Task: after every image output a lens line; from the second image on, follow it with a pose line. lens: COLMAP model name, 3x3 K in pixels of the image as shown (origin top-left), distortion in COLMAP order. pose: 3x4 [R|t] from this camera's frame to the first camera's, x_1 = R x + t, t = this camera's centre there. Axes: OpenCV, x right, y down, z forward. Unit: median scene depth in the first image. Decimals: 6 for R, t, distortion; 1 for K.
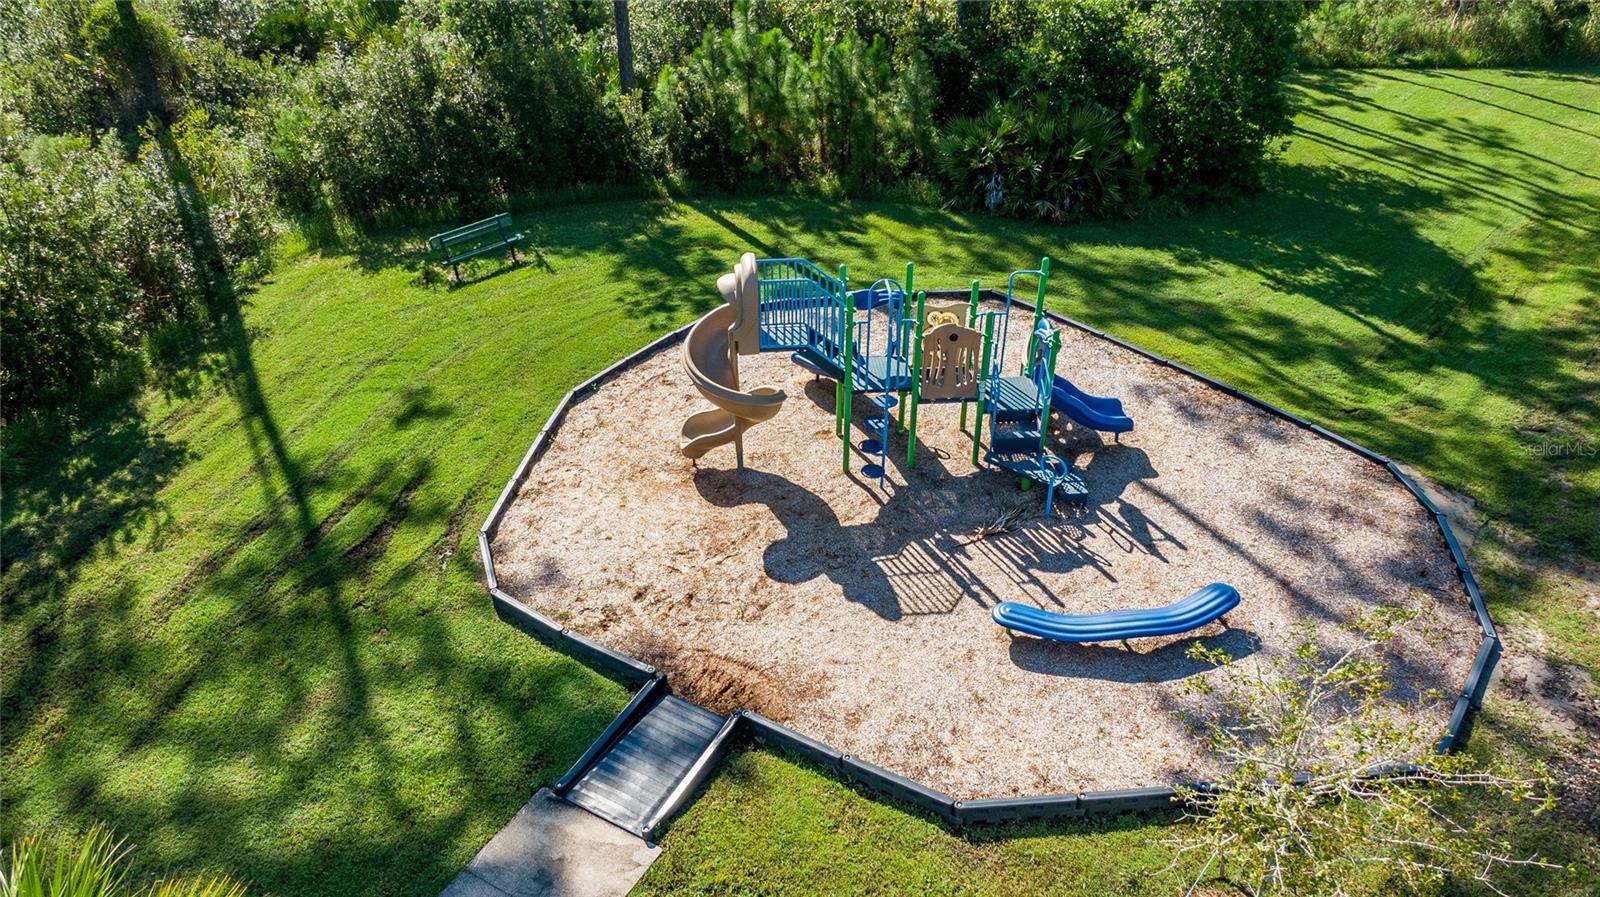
lens RADIAL K [[1138.7, 0, 800.8], [0, 1138.7, 456.8], [0, 0, 1]] dist [0.007676, -0.033133]
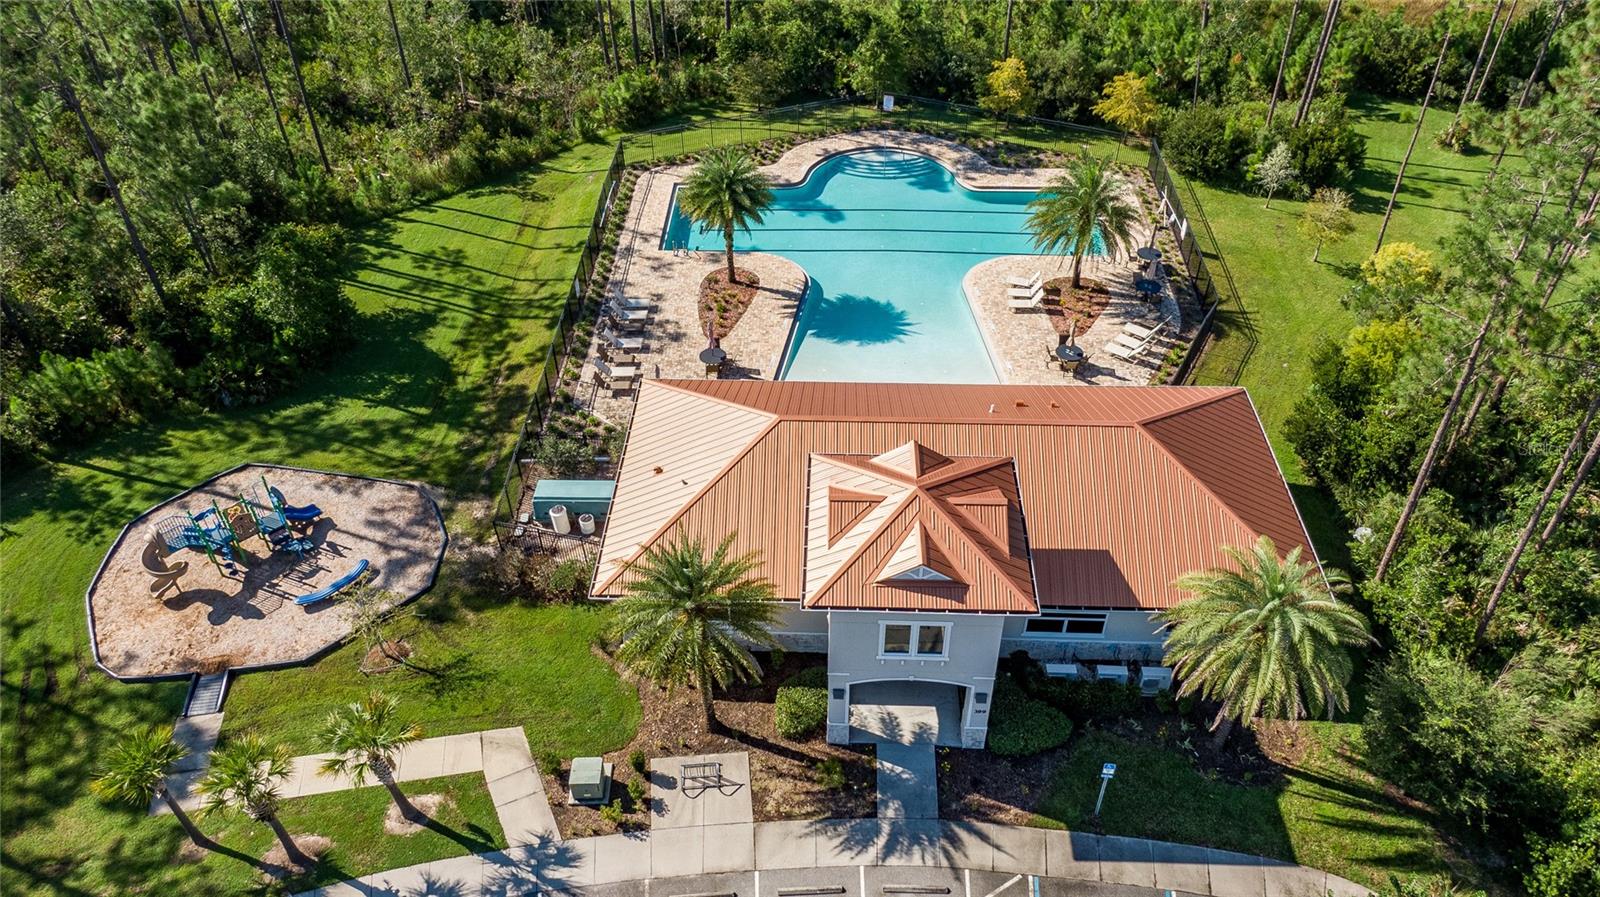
lens RADIAL K [[1138.7, 0, 802.1], [0, 1138.7, 433.8], [0, 0, 1]] dist [0.007676, -0.033133]
pose [[0.779136, -0.407265, 0.476532, -0.035515], [0.349890, 0.913300, 0.208471, -0.344883], [-0.520119, 0.004306, 0.854083, -1.844619]]
